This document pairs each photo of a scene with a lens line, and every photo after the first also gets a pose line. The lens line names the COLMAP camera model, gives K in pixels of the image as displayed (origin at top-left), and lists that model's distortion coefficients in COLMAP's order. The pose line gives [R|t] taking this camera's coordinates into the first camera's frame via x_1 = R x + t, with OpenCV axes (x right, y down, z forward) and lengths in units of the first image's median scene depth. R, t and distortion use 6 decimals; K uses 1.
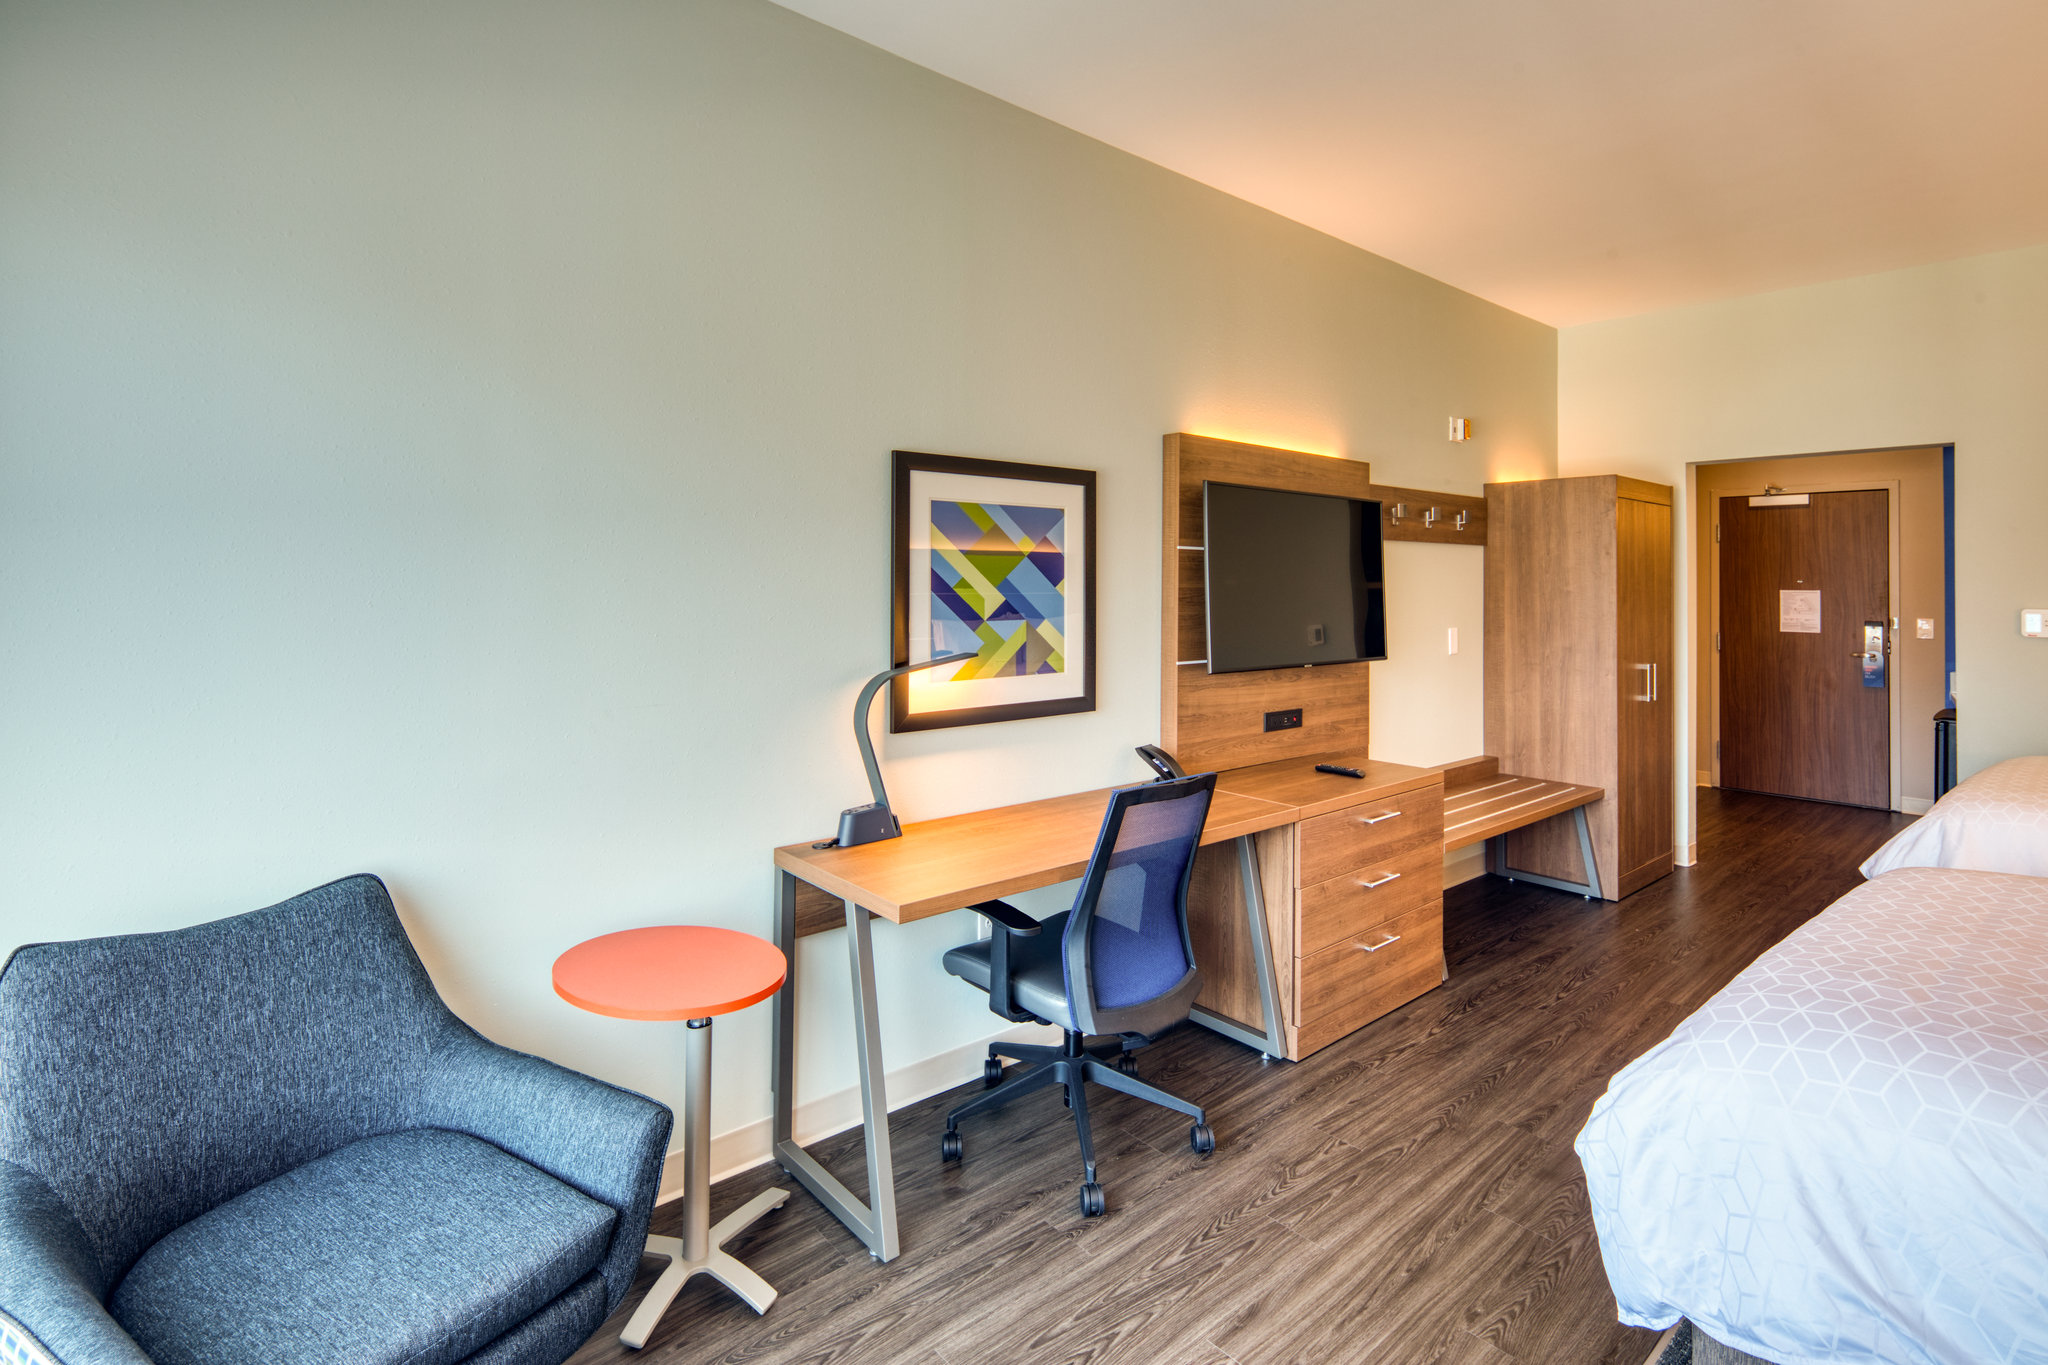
lens RADIAL K [[997.1, 0, 1012.6], [0, 997.1, 569.5], [0, 0, 1]] dist [-0.008639, -0.000082]
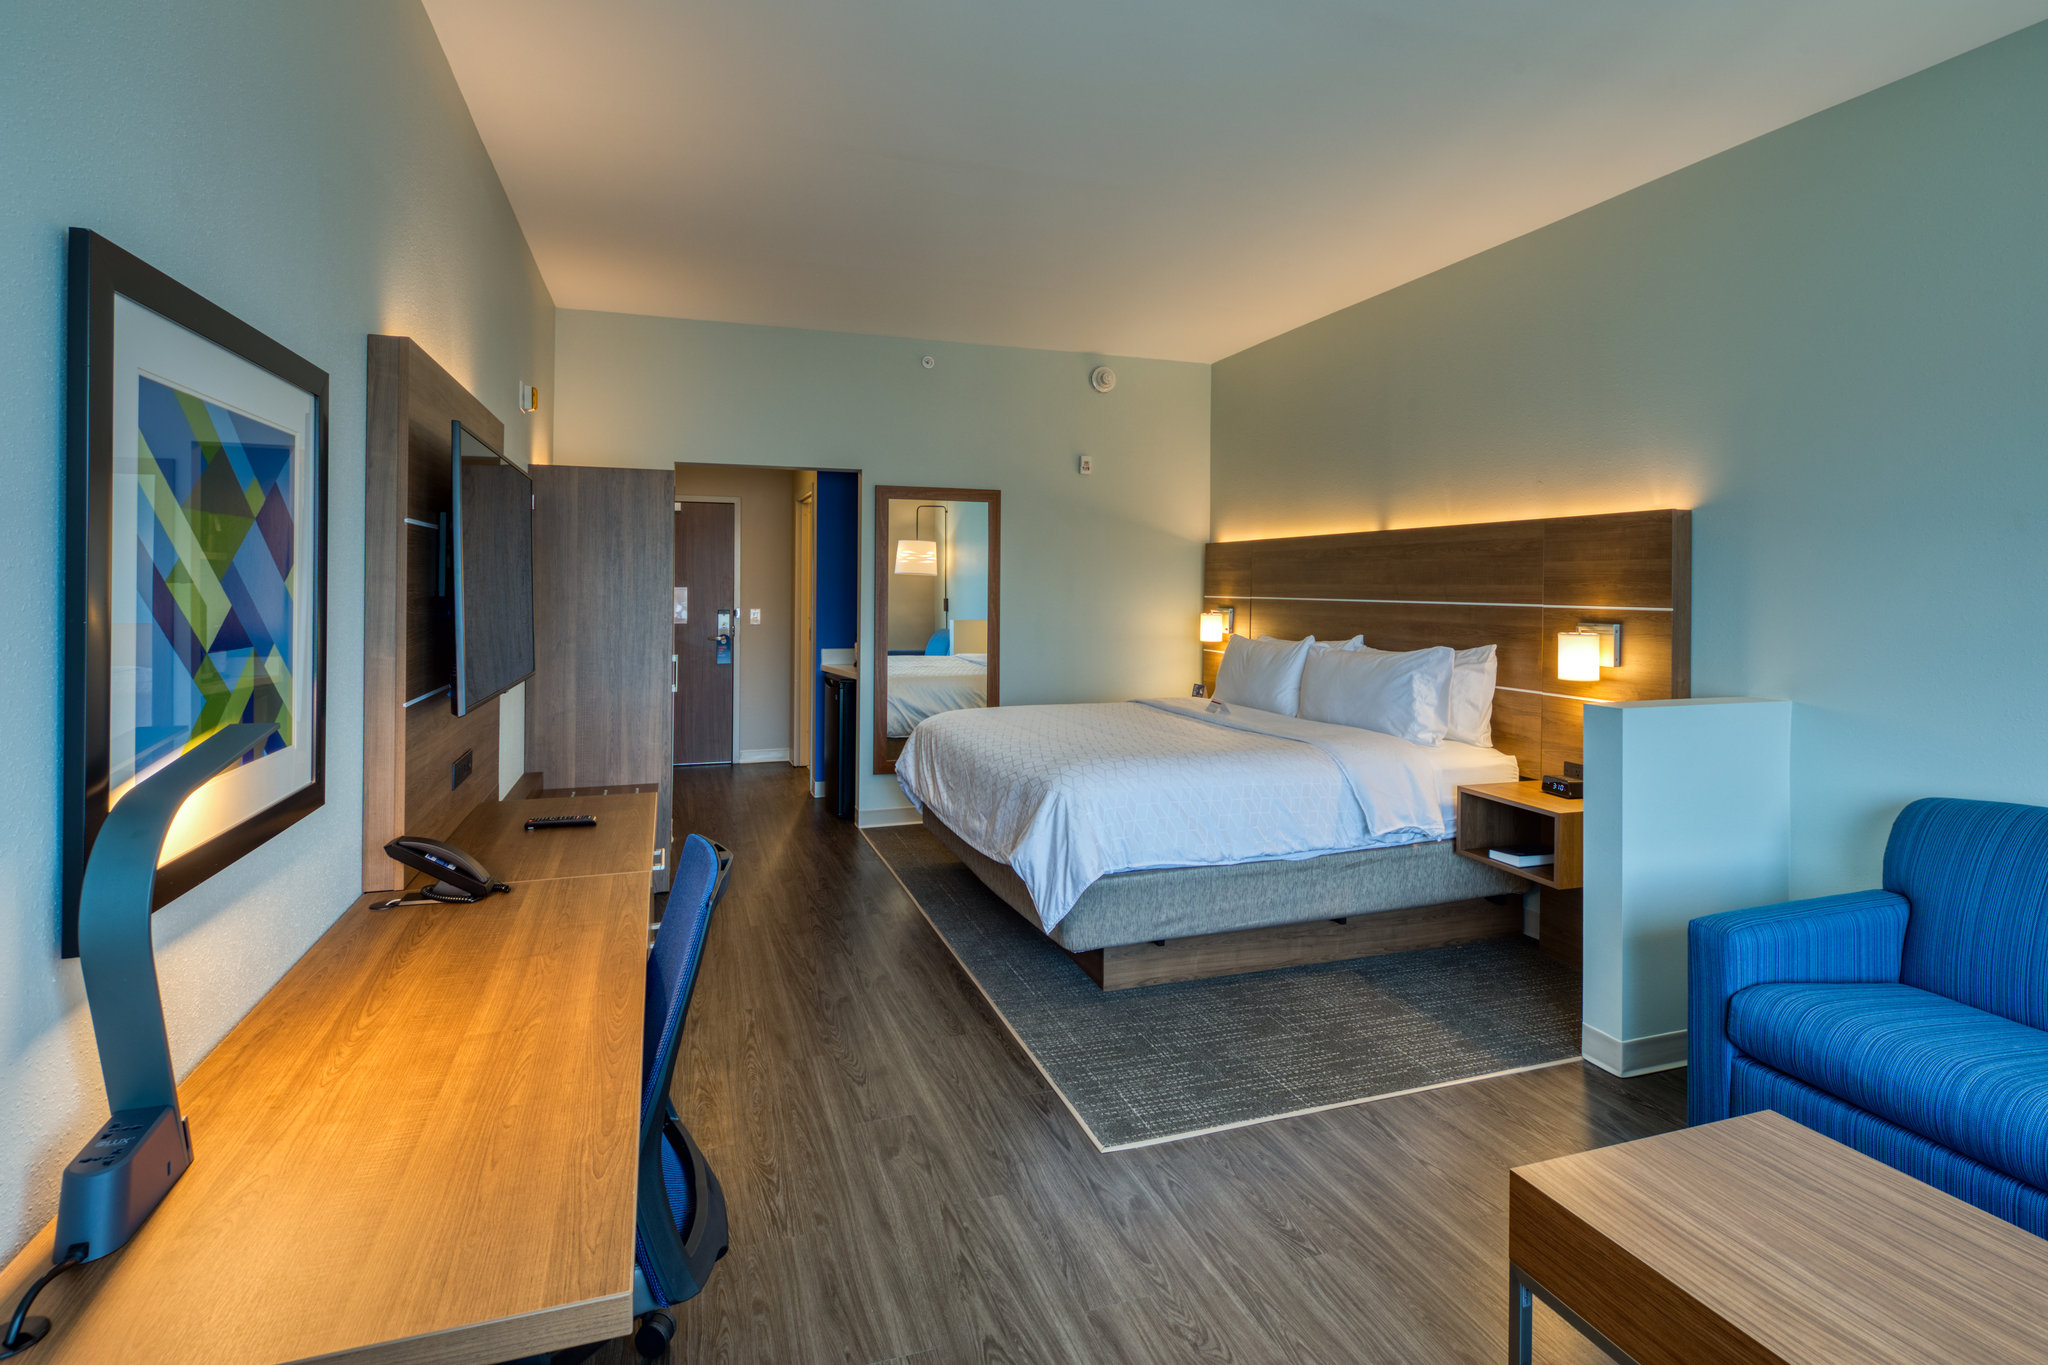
lens RADIAL K [[997.1, 0, 1017.6], [0, 997.1, 589.6], [0, 0, 1]] dist [-0.008639, -0.000082]
pose [[0.360854, -0.005097, 0.932608, -0.277336], [-0.017873, 0.999764, 0.012380, 0.007219], [-0.932451, -0.021136, 0.360678, 0.414036]]
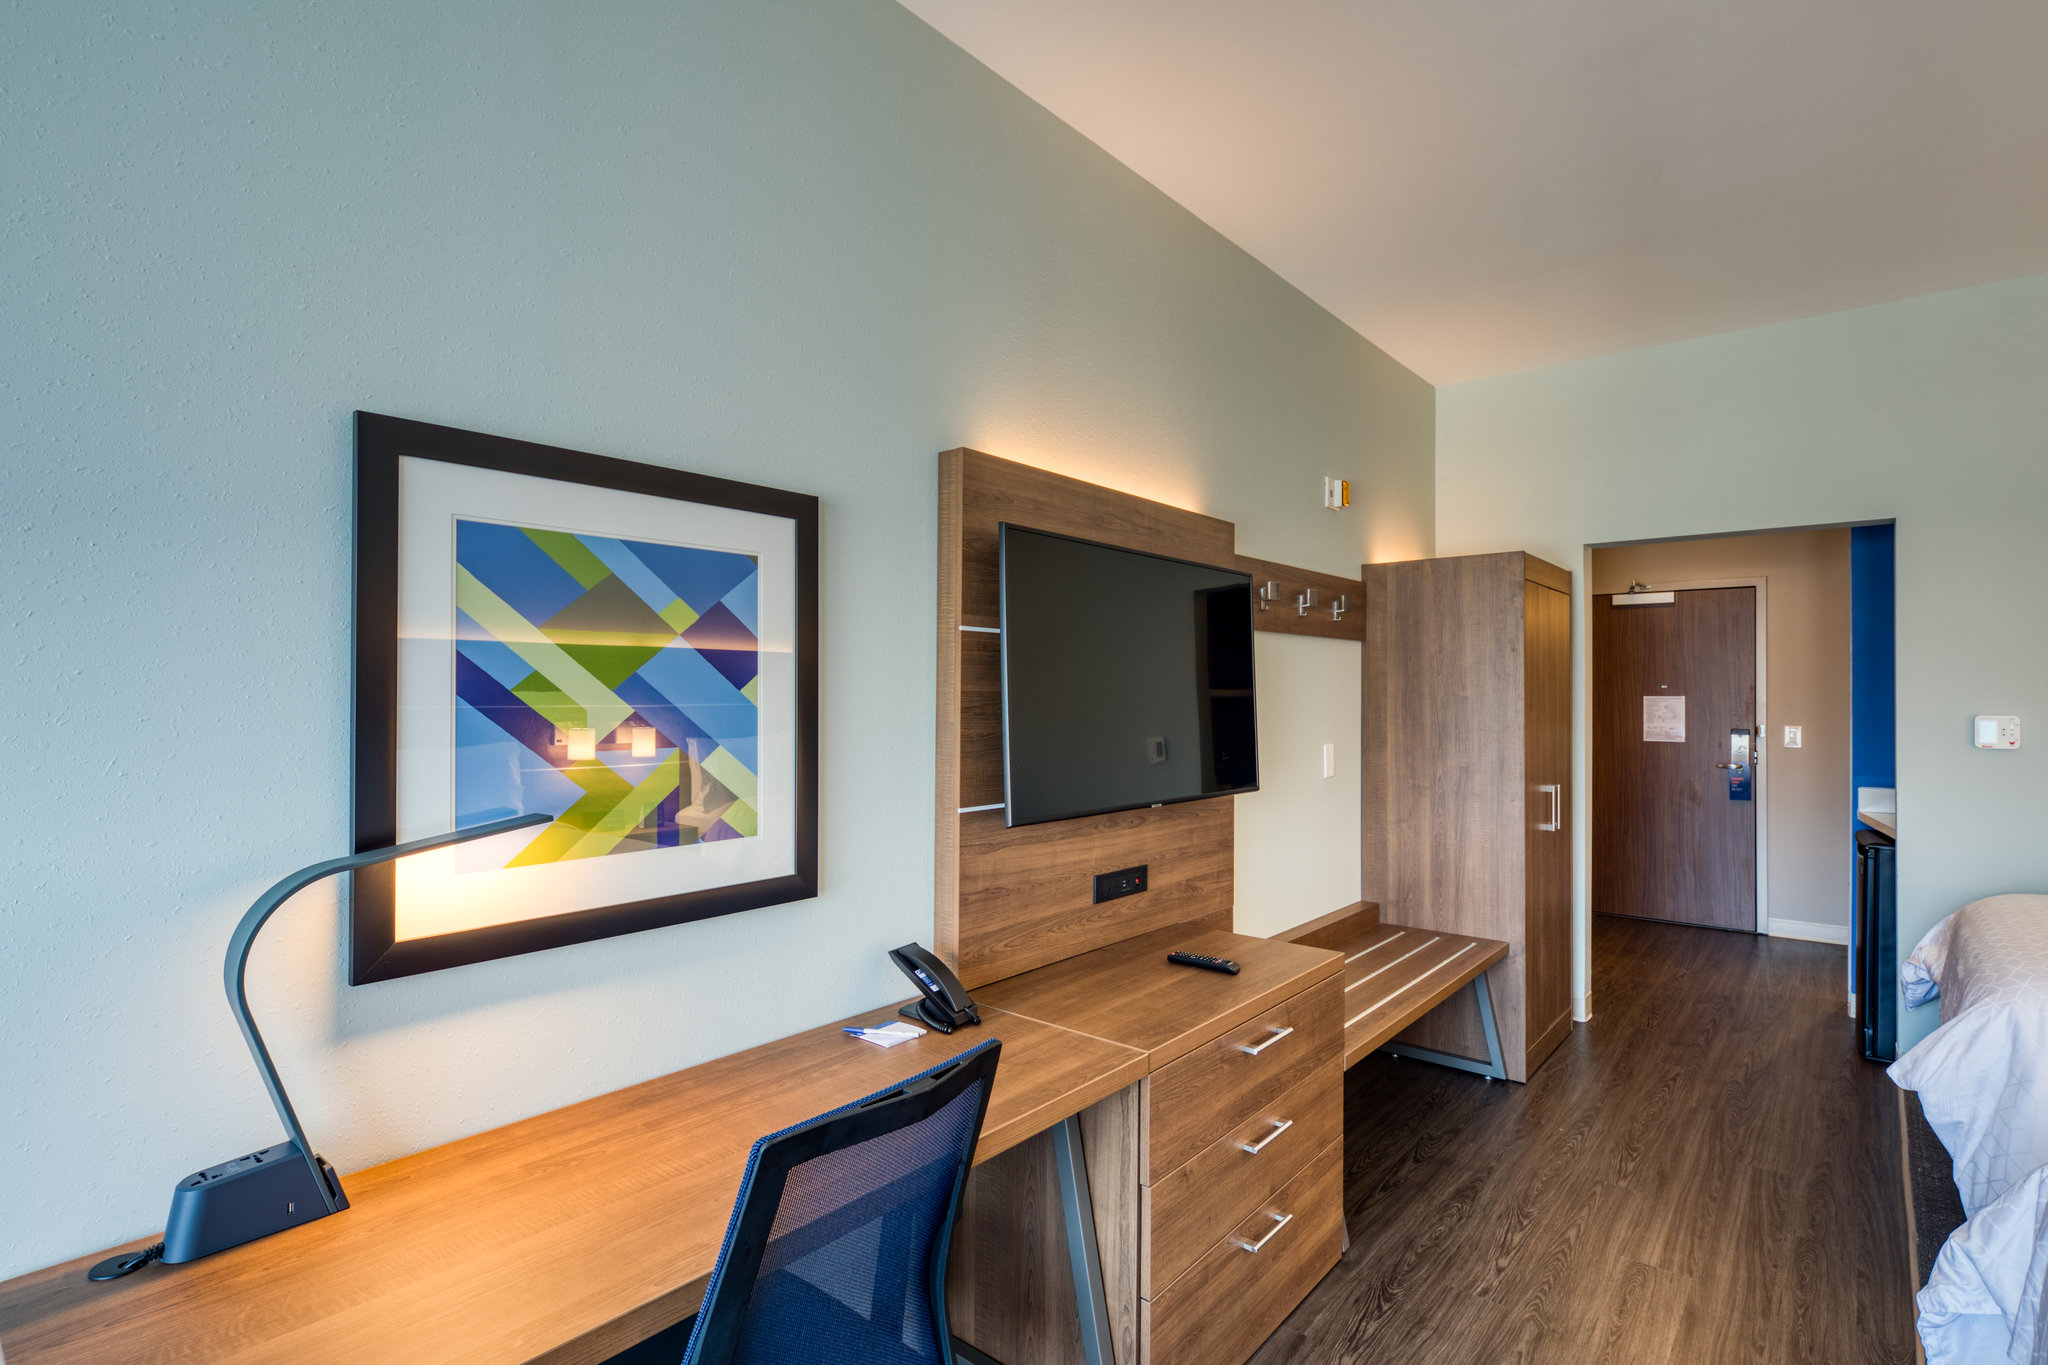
lens RADIAL K [[997.1, 0, 1029.9], [0, 997.1, 688.0], [0, 0, 1]] dist [-0.008639, -0.000082]
pose [[0.984648, -0.002792, 0.174530, 0.098194], [0.001631, 0.999976, 0.006795, 0.011609], [-0.174545, -0.006406, 0.984628, 0.364869]]
